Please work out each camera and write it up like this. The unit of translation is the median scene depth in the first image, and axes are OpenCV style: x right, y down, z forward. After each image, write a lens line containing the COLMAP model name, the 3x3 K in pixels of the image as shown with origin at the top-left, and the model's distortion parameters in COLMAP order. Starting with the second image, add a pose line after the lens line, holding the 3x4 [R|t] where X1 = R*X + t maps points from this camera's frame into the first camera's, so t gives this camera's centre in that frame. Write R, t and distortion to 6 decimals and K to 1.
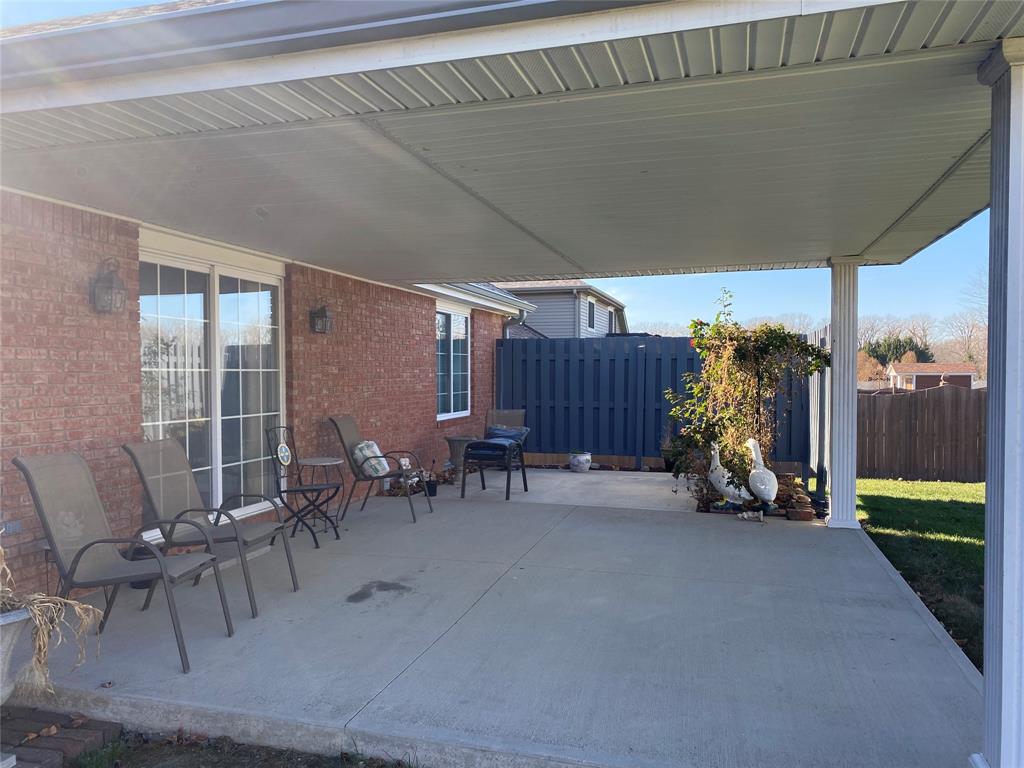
lens RADIAL K [[782.1, 0, 505.7], [0, 782.1, 386.2], [0, 0, 1]] dist [0.046172, -0.039755]
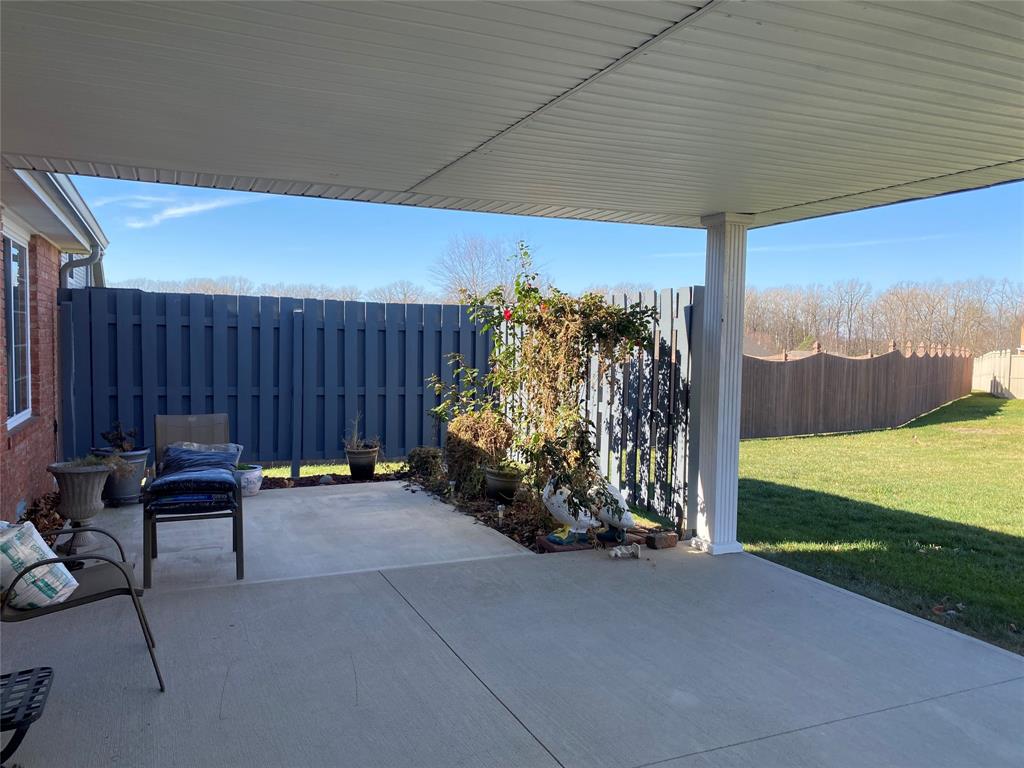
lens RADIAL K [[782.1, 0, 515.7], [0, 782.1, 383.5], [0, 0, 1]] dist [0.046172, -0.039755]
pose [[0.765616, -0.020728, 0.642964, -0.162332], [-0.006568, 0.999177, 0.040032, -0.015500], [-0.643264, -0.034872, 0.764850, 0.341085]]
